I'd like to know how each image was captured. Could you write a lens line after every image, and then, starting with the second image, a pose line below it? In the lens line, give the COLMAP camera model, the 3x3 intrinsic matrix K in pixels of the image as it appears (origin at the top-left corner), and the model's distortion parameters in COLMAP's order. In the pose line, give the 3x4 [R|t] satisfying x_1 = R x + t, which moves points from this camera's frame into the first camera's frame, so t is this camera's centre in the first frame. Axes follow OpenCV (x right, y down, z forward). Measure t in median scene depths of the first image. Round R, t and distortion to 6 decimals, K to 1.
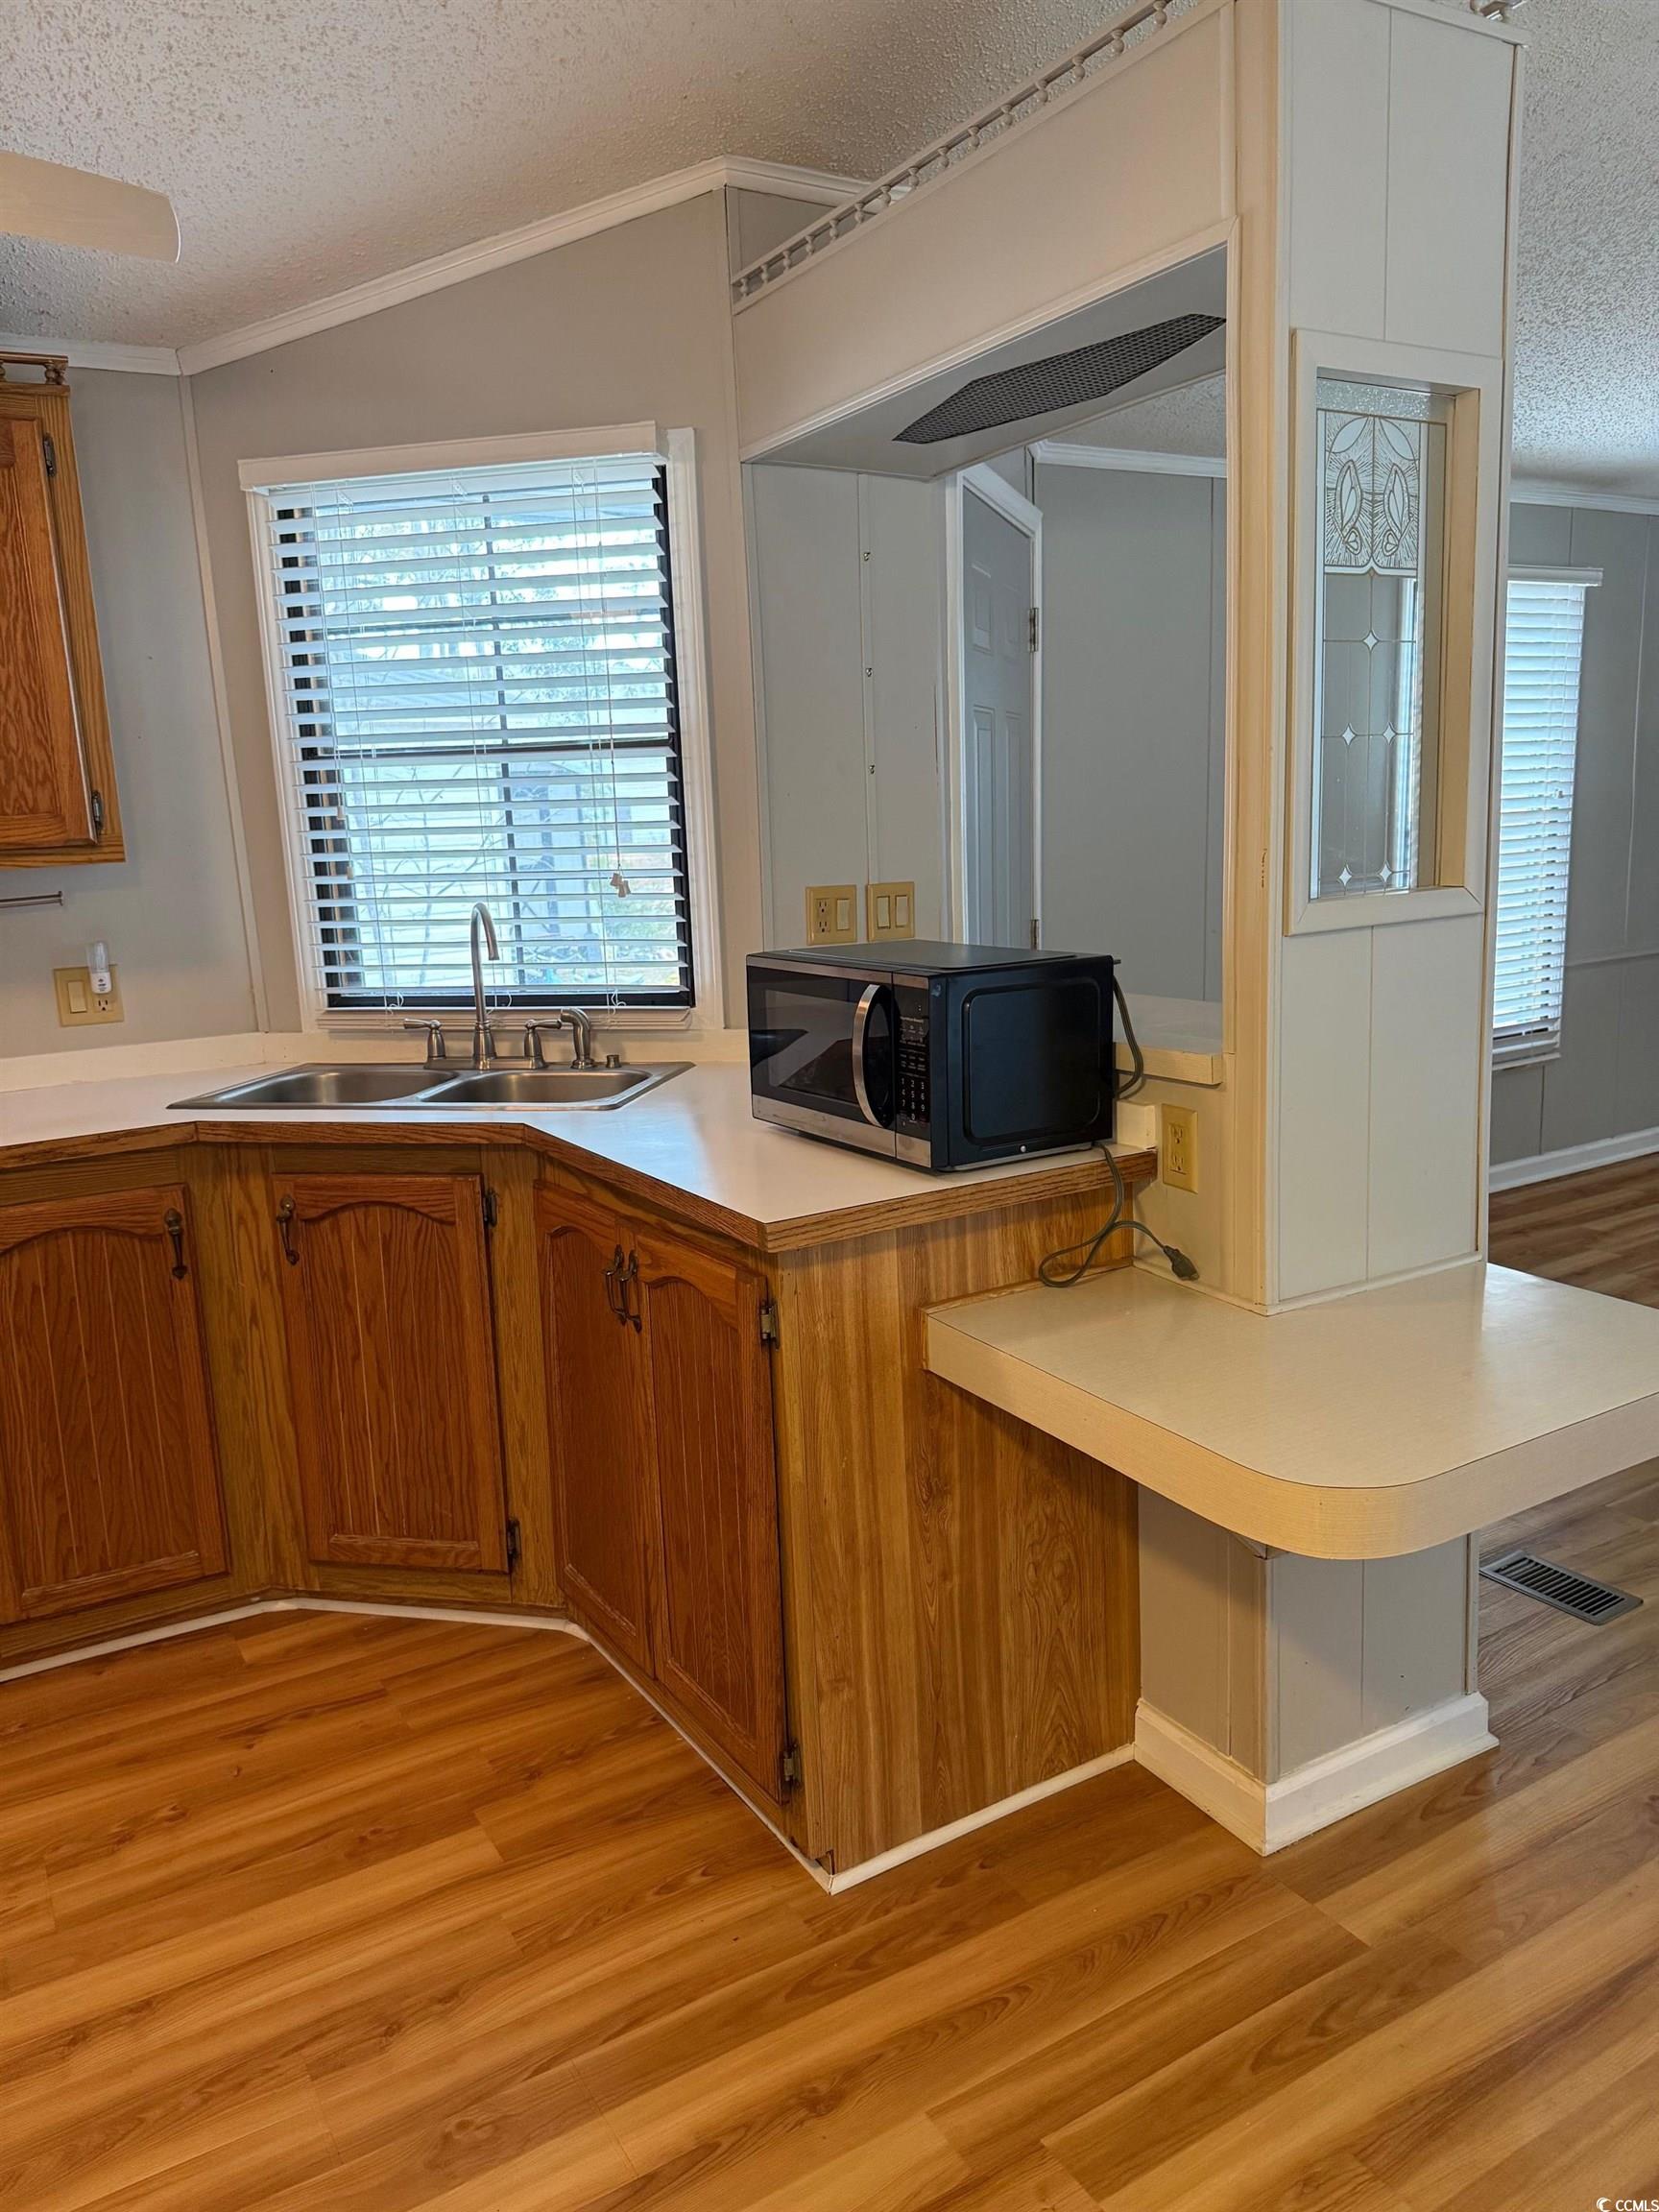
lens RADIAL K [[1551.5, 0, 836.3], [0, 1551.5, 1106.3], [0, 0, 1]] dist [0.036851, -0.049318]
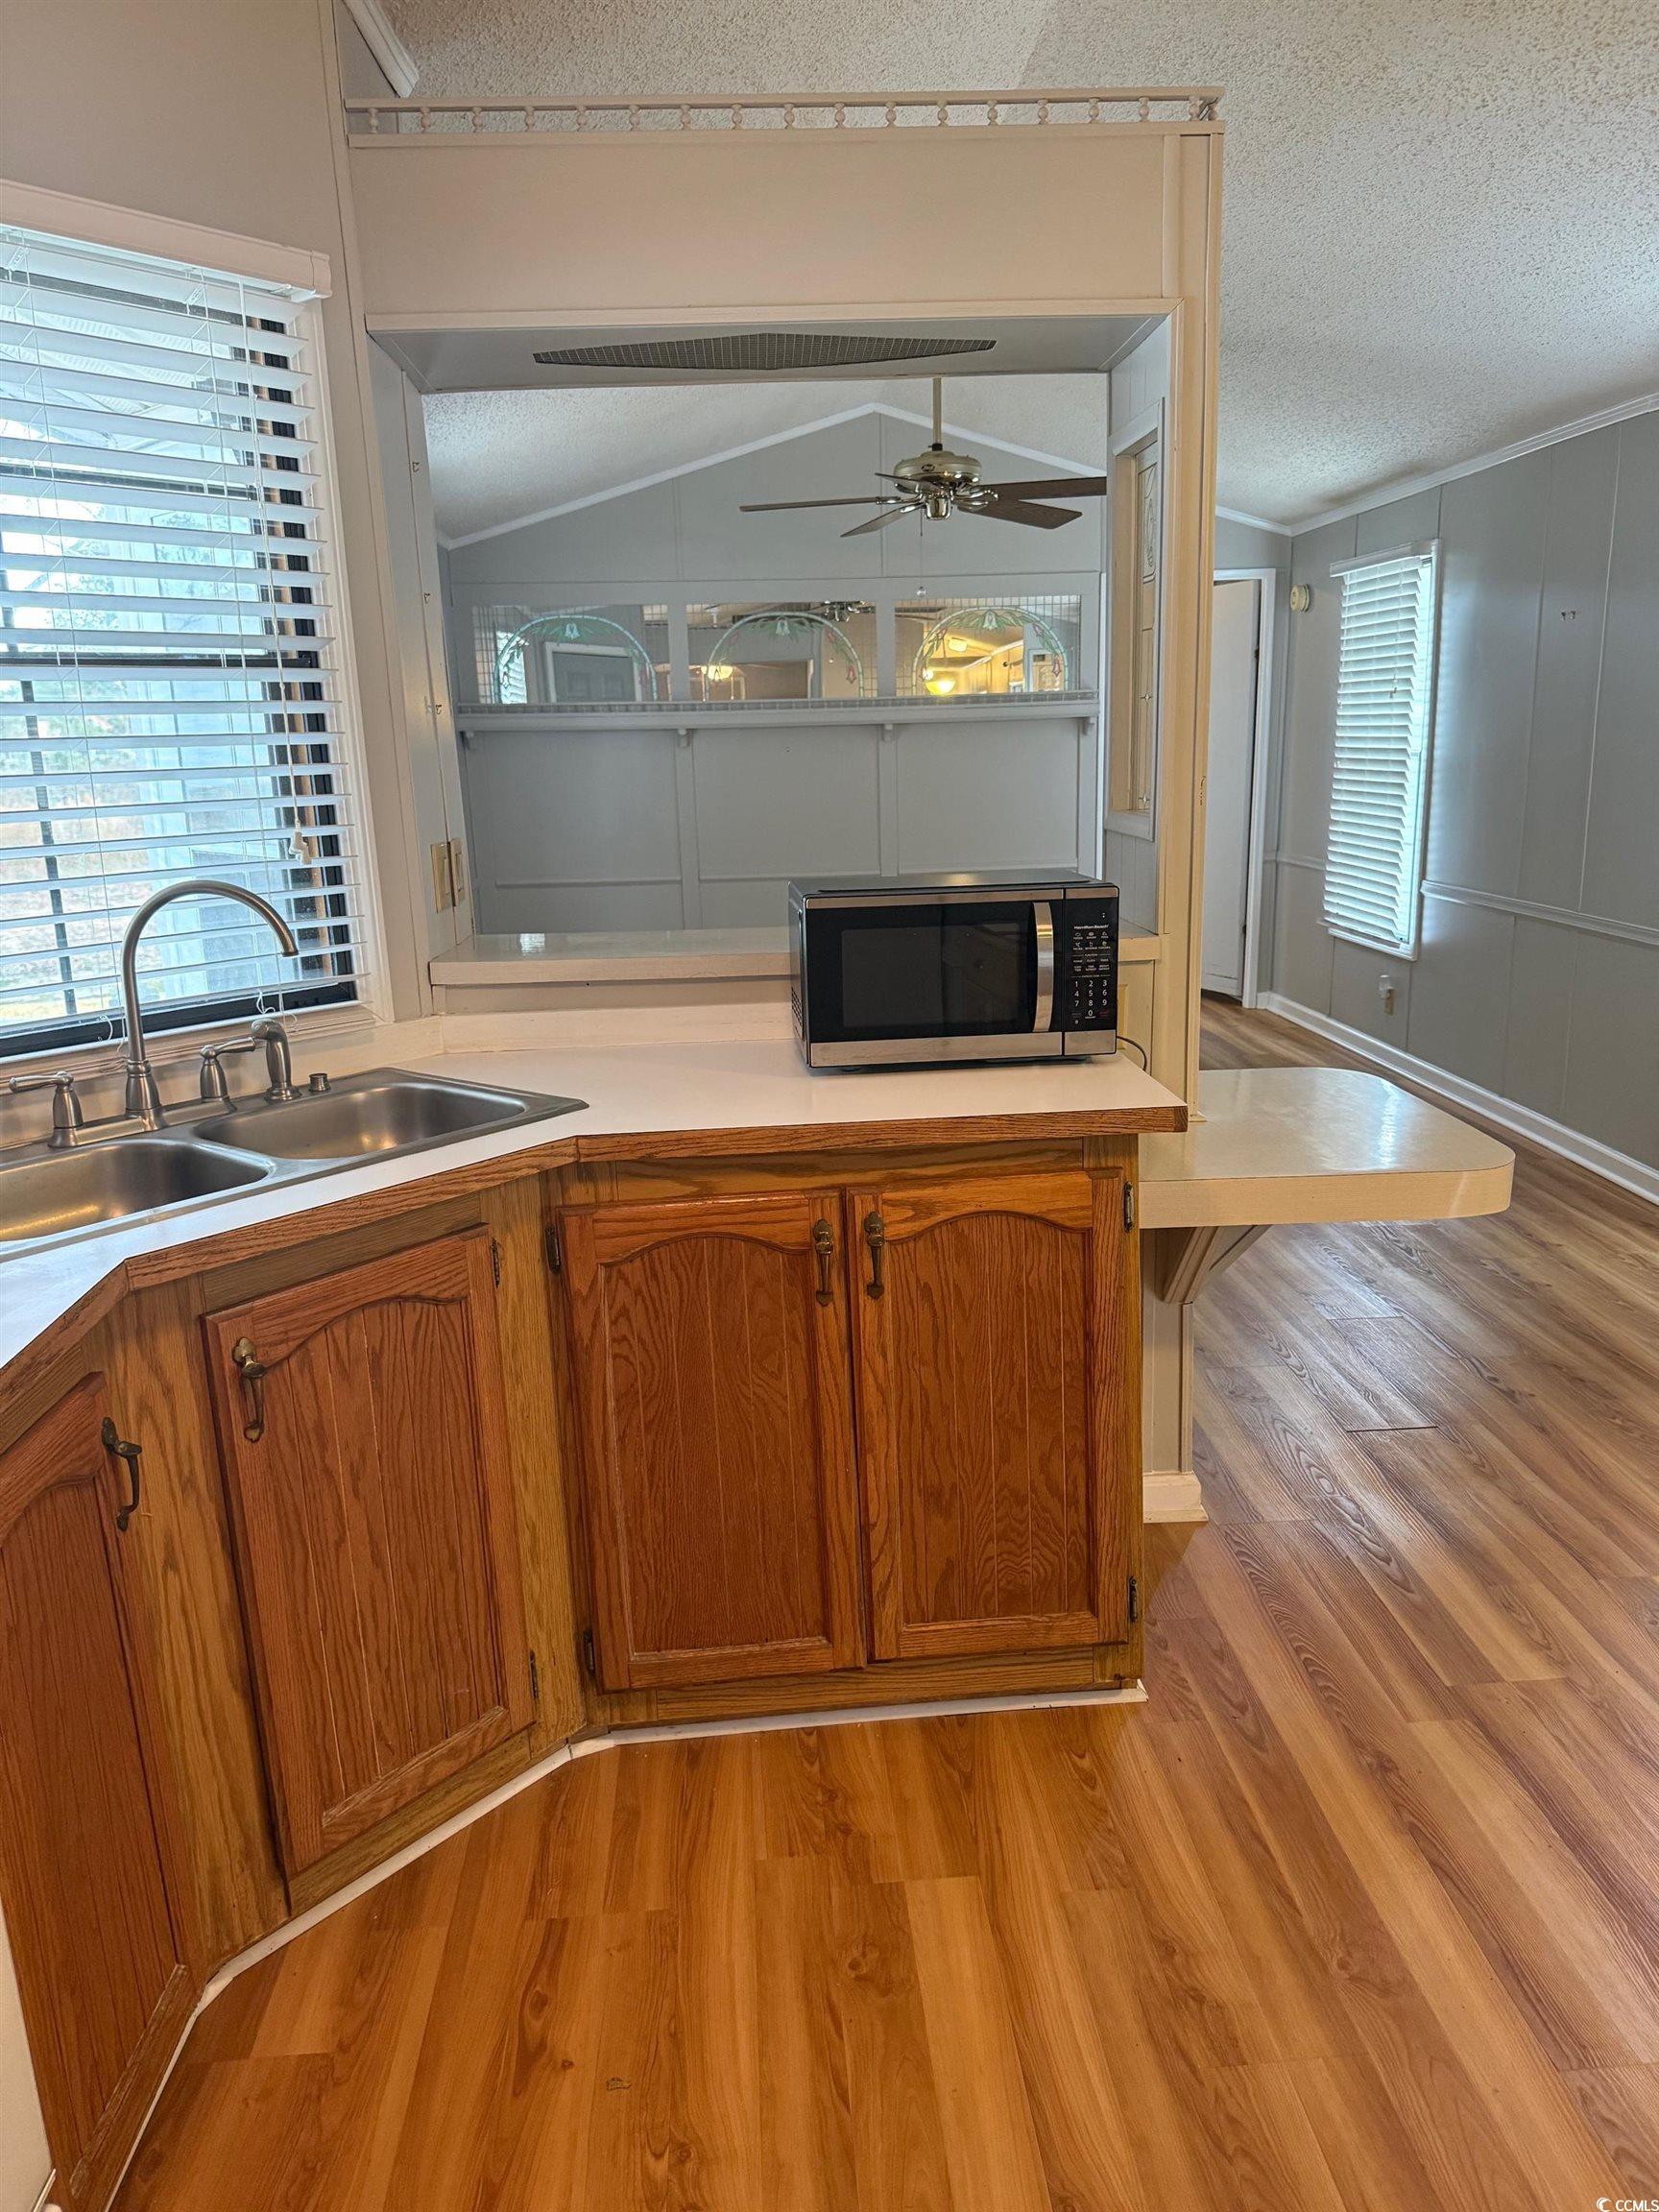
lens RADIAL K [[1551.5, 0, 842.5], [0, 1551.5, 1103.6], [0, 0, 1]] dist [0.036851, -0.049318]
pose [[0.462411, -0.181352, 0.867922, -1.061556], [0.177094, 0.978027, 0.110006, -0.088410], [-0.868800, 0.102836, 0.484366, 0.627784]]
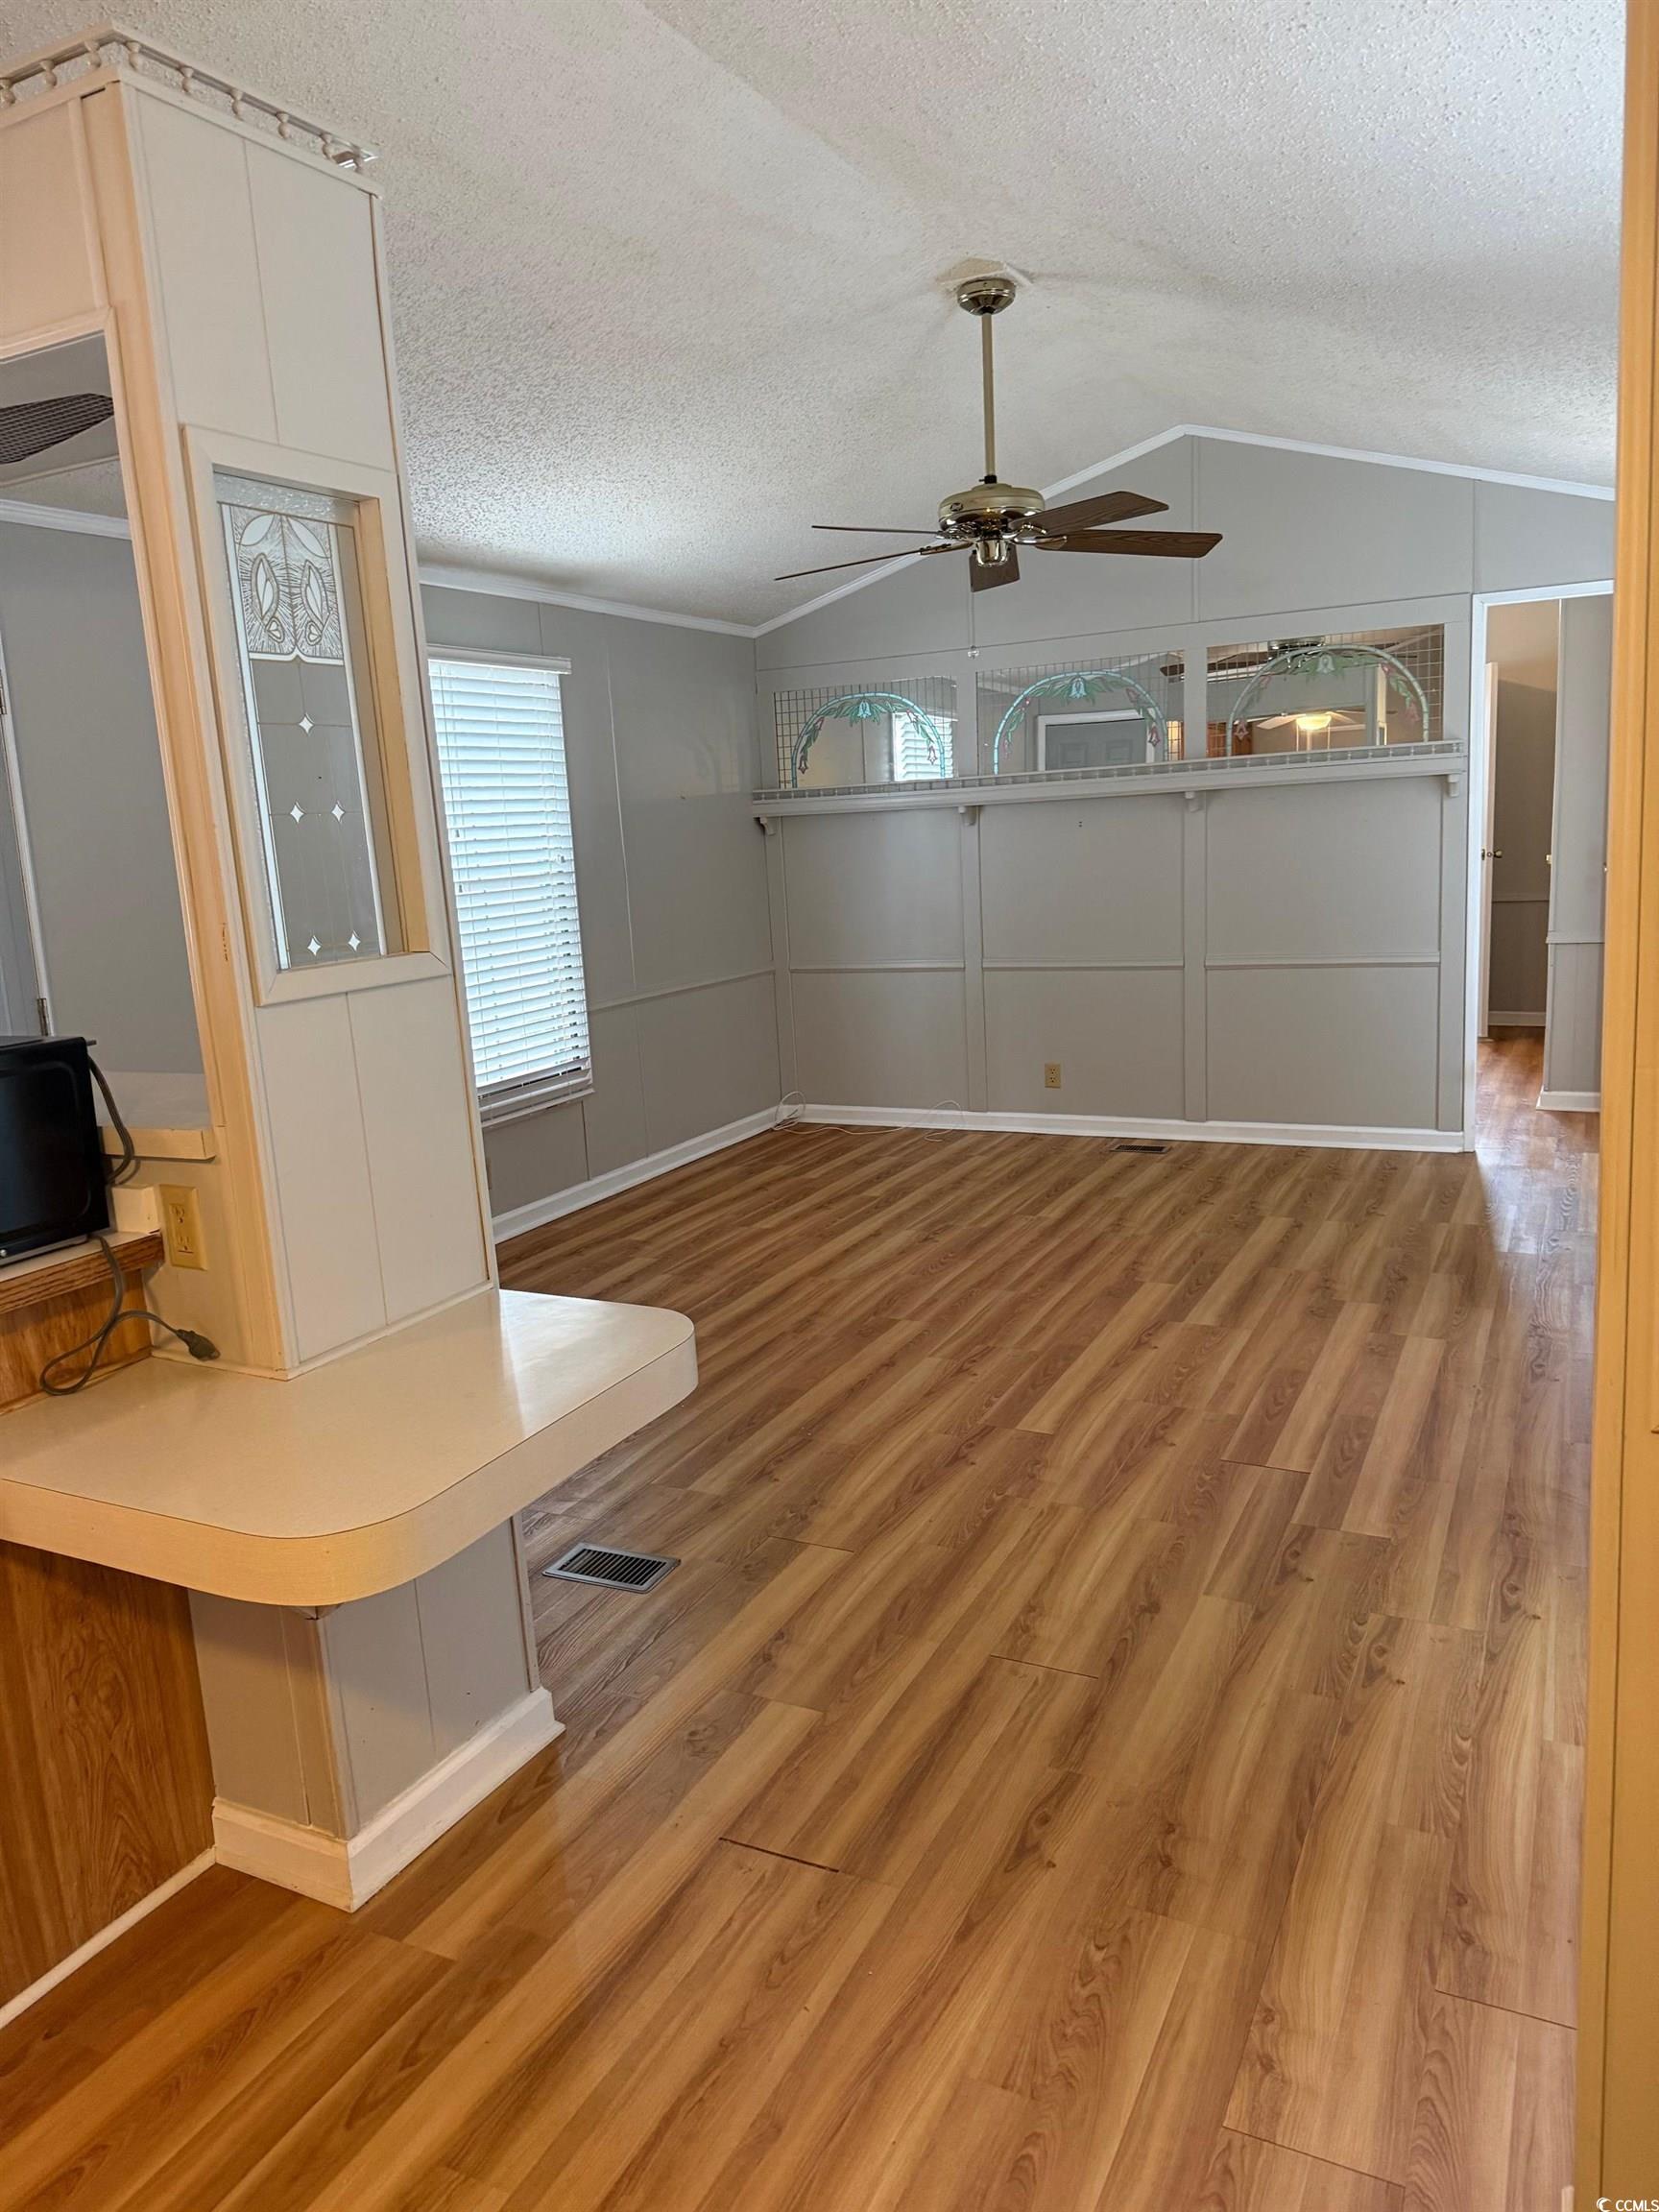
lens RADIAL K [[1551.5, 0, 844.3], [0, 1551.5, 1094.2], [0, 0, 1]] dist [0.036851, -0.049318]
pose [[0.848603, -0.101508, 0.519201, 0.070078], [0.124094, 0.992231, -0.008836, 0.003570], [-0.514271, 0.071929, 0.854606, -0.061973]]
